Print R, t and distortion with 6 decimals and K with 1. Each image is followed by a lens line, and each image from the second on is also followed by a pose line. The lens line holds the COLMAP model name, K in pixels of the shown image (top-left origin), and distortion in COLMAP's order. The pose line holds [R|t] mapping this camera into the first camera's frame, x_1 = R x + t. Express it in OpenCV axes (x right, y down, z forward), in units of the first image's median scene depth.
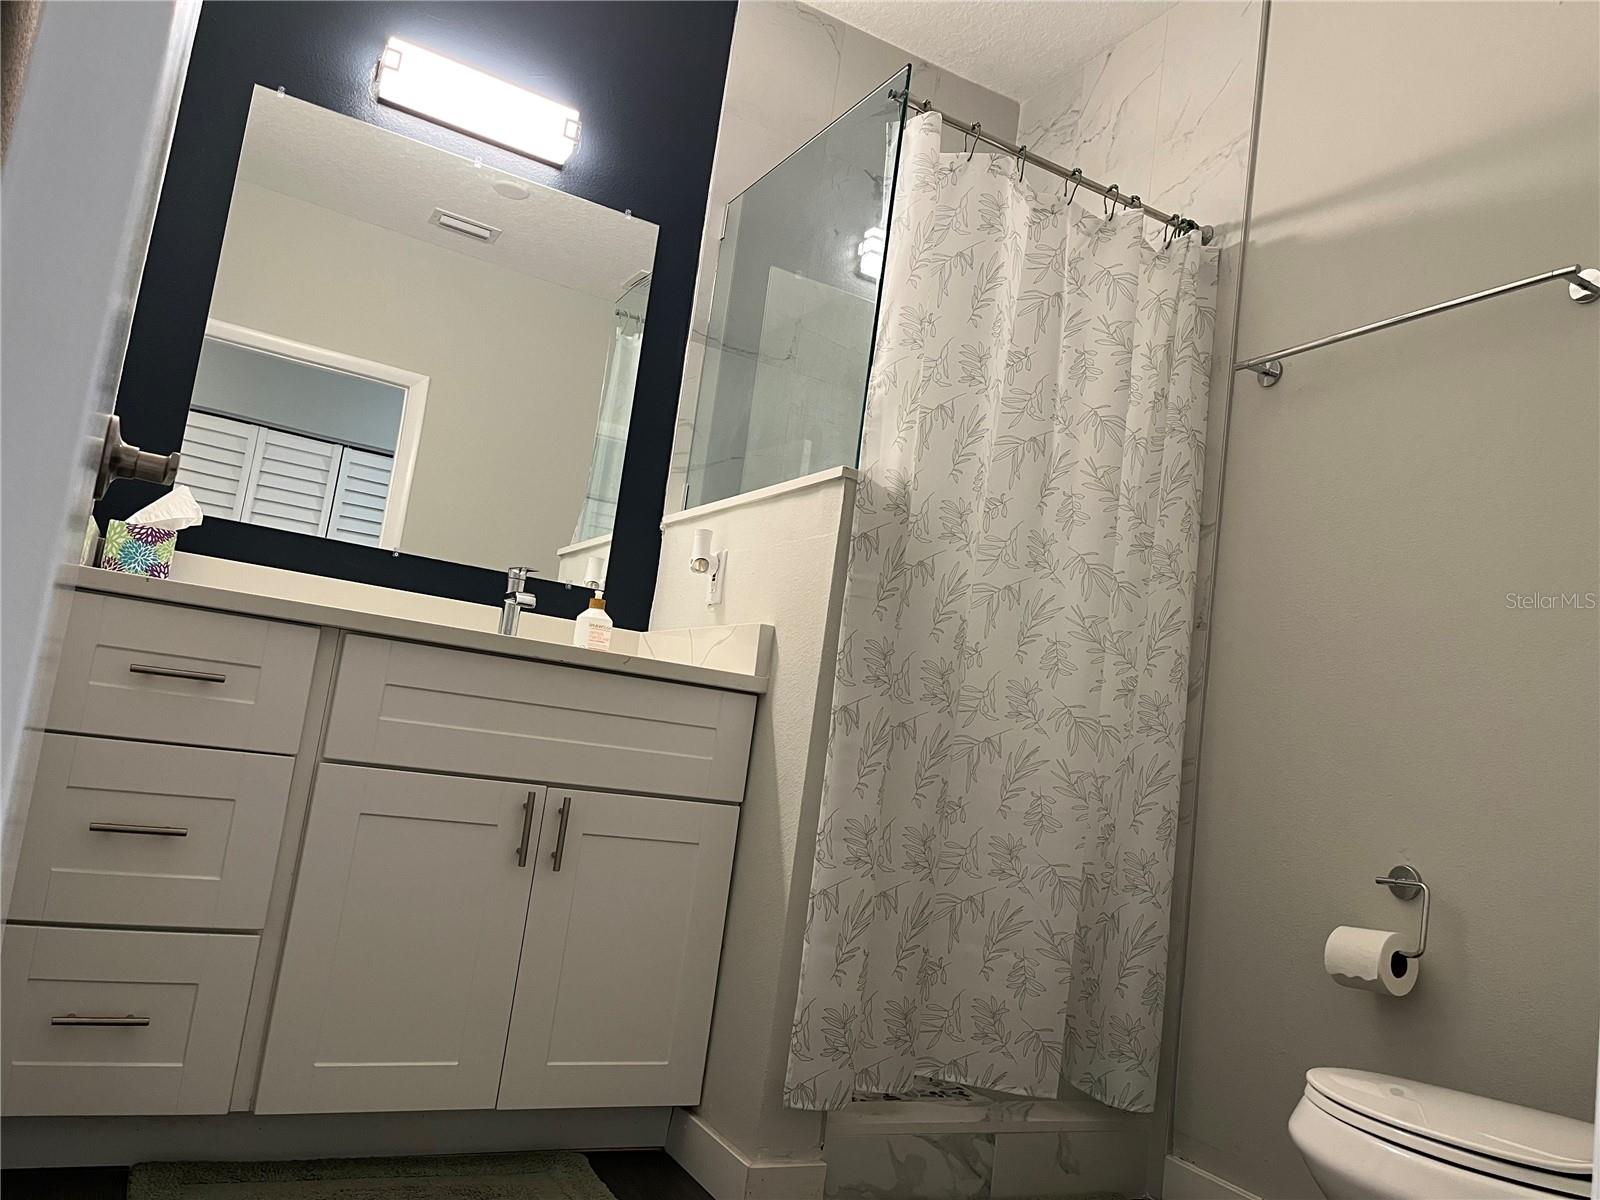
lens RADIAL K [[1212.6, 0, 818.5], [0, 1212.6, 598.8], [0, 0, 1]] dist [0.057236, -0.062936]
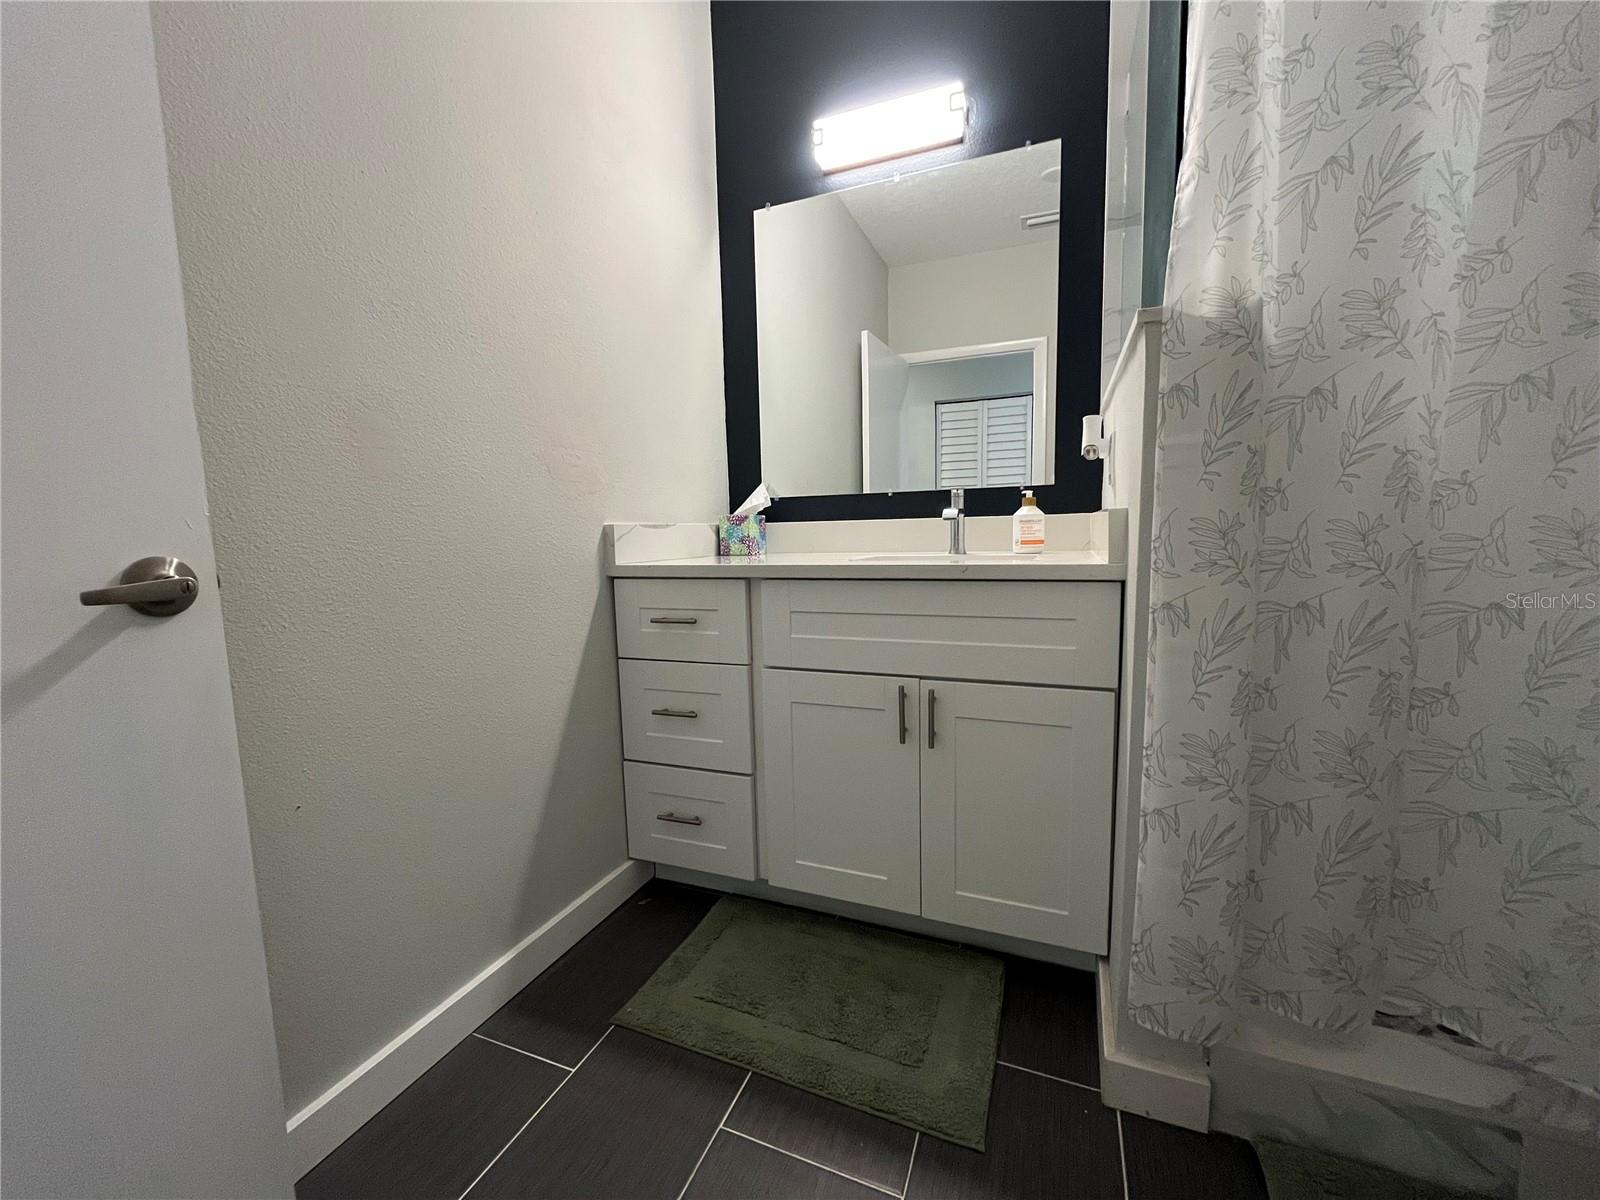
lens RADIAL K [[644.6, 0, 787.3], [0, 644.6, 604.2], [0, 0, 1]] dist [-0.003942, 0.000415]
pose [[0.607100, -0.055143, -0.792710, 0.193784], [0.206868, 0.974159, 0.090665, -0.004476], [0.767226, -0.219028, 0.602819, 0.476962]]
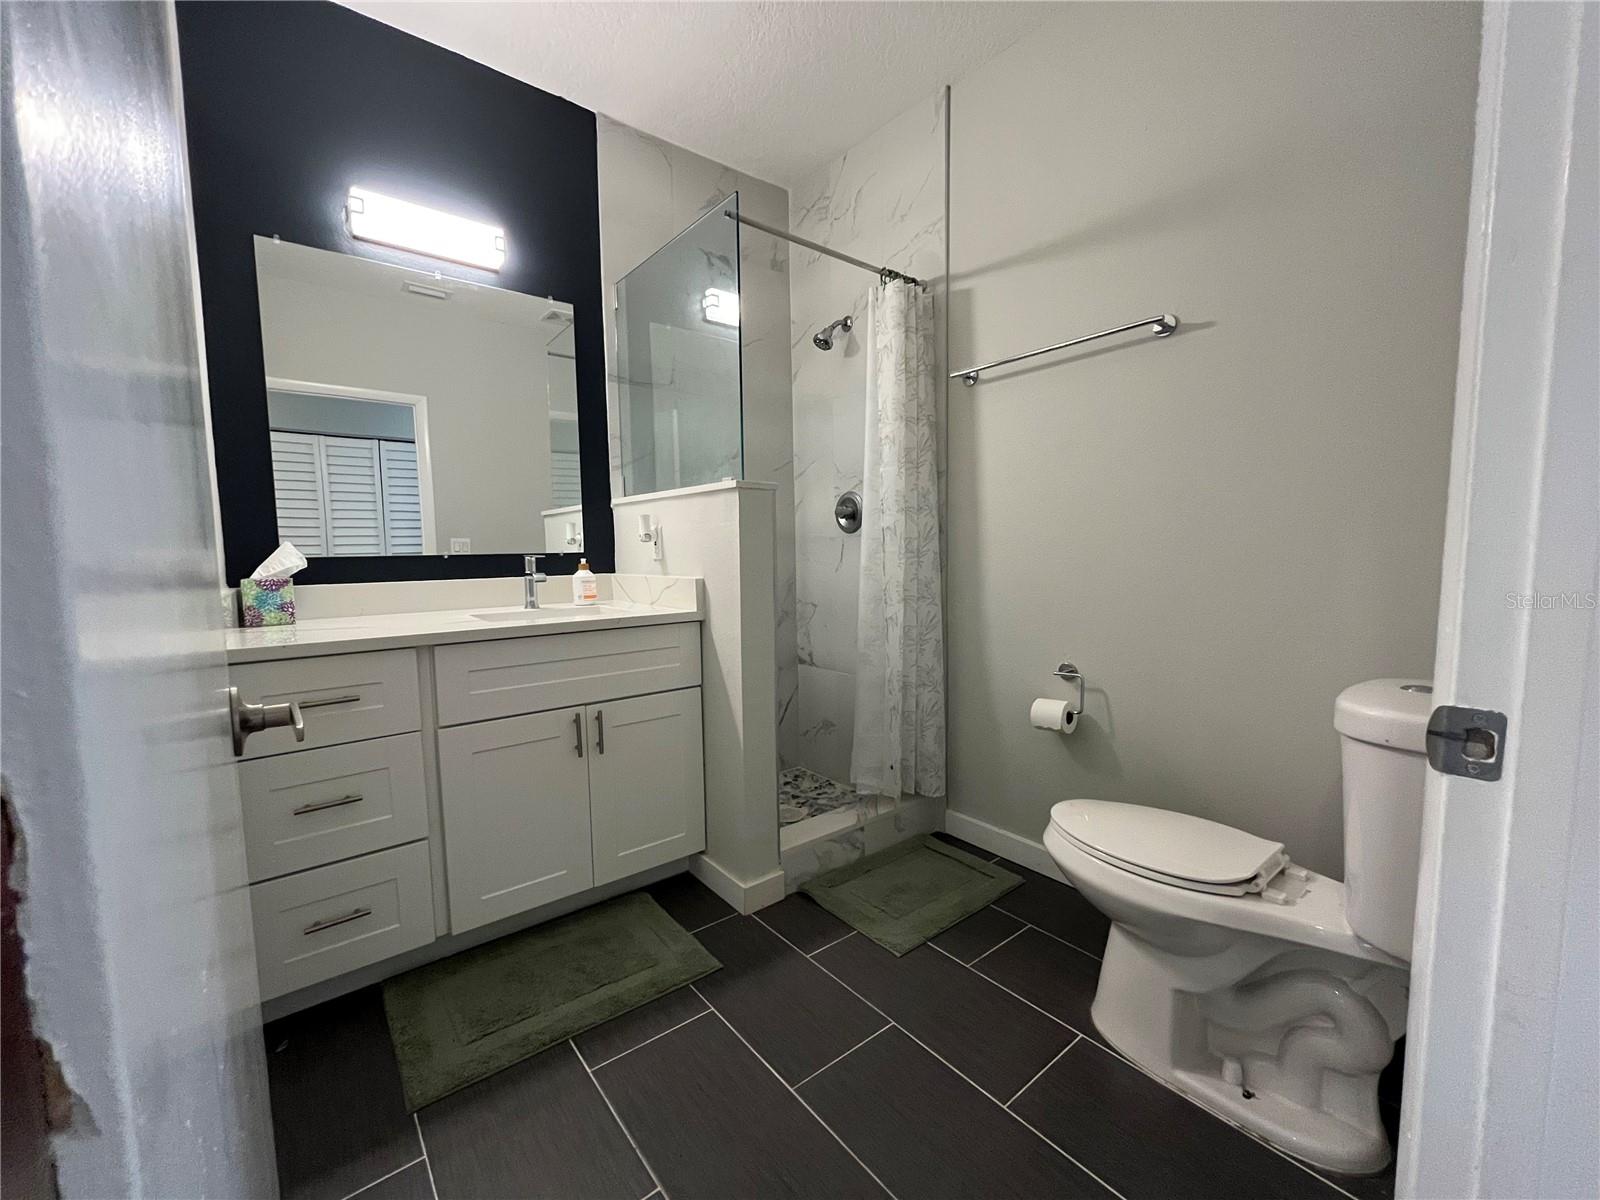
lens RADIAL K [[644.6, 0, 792.0], [0, 644.6, 606.2], [0, 0, 1]] dist [-0.003942, 0.000415]
pose [[0.976738, -0.158817, 0.144083, -0.050752], [0.121881, 0.963995, 0.236346, -0.130010], [-0.176431, -0.213287, 0.960927, 0.139344]]
